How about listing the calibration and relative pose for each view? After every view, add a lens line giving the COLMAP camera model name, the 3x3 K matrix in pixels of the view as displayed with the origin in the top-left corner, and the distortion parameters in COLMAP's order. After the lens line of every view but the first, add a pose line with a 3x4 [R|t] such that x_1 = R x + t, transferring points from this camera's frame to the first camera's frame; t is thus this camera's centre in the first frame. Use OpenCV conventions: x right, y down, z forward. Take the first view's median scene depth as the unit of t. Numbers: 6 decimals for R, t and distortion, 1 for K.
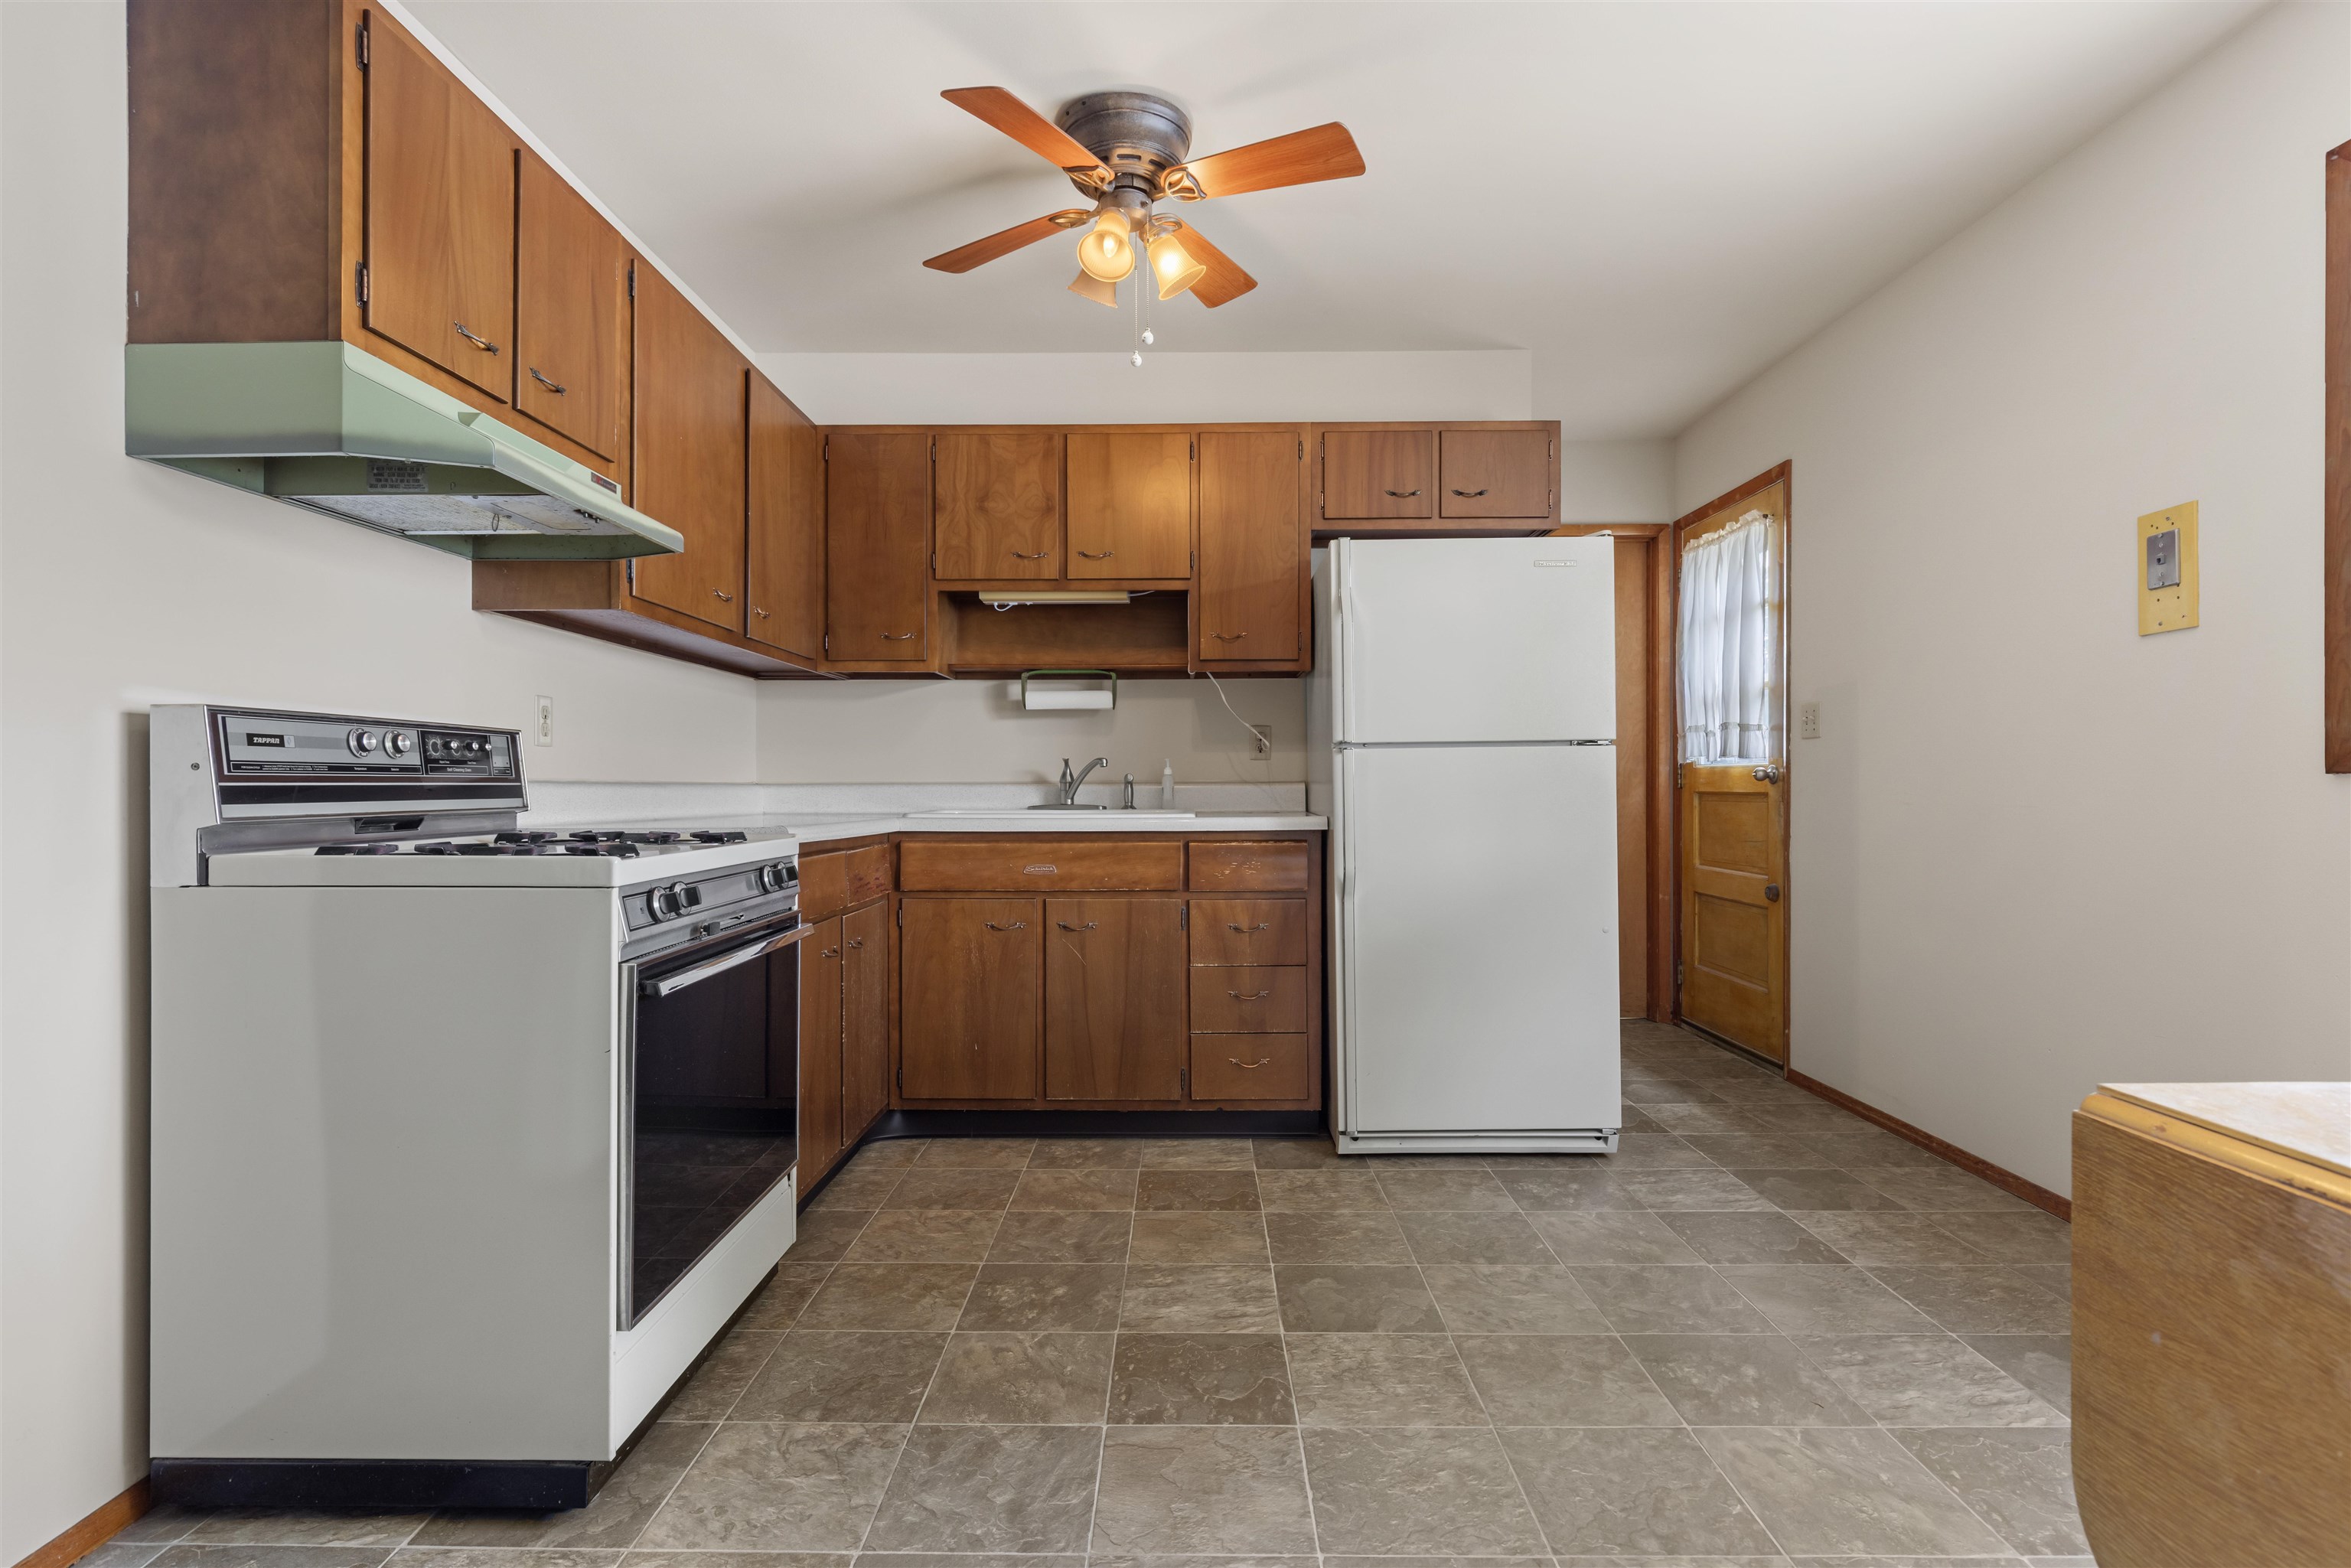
lens RADIAL K [[1171.0, 0, 1182.9], [0, 1171.0, 782.1], [0, 0, 1]] dist [-0.007326, 0.000571]
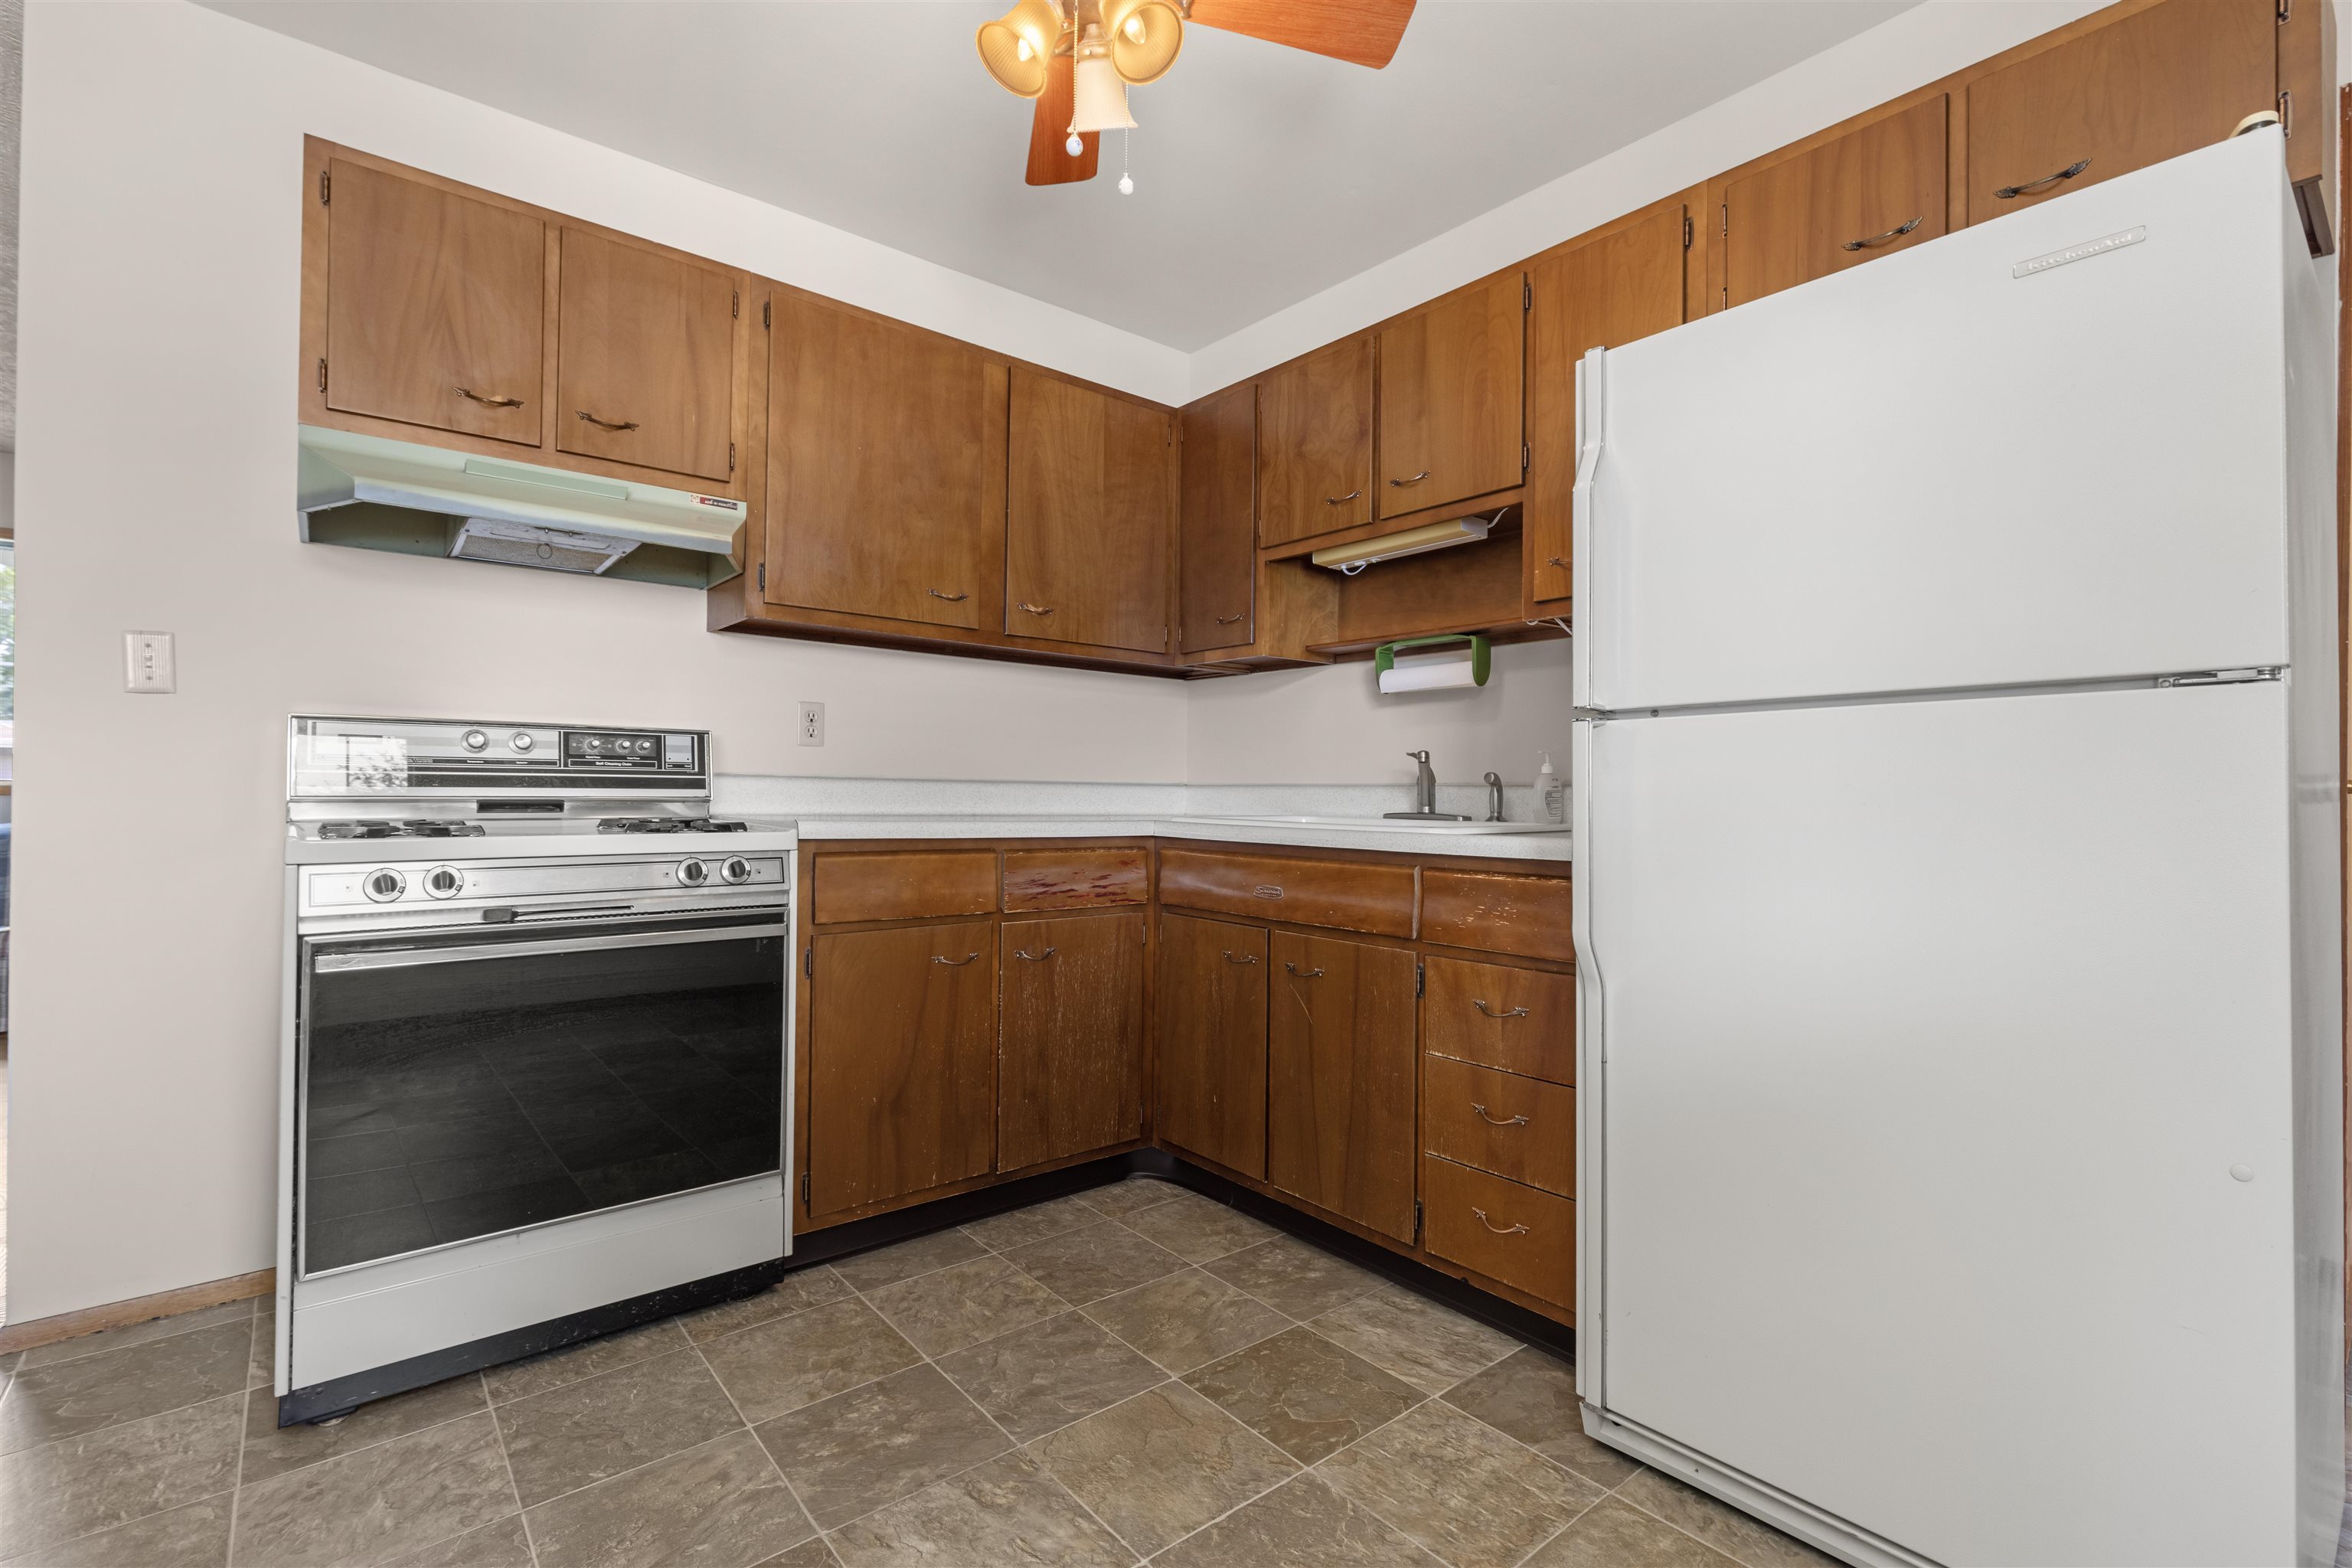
lens RADIAL K [[1060.6, 0, 1174.2], [0, 1060.6, 782.4], [0, 0, 1]] dist [-0.002671, 0.001218]
pose [[0.636437, 0.002252, -0.771326, 0.388428], [-0.010968, 0.999921, -0.006130, 0.006057], [0.771251, 0.012361, 0.636411, 0.496539]]
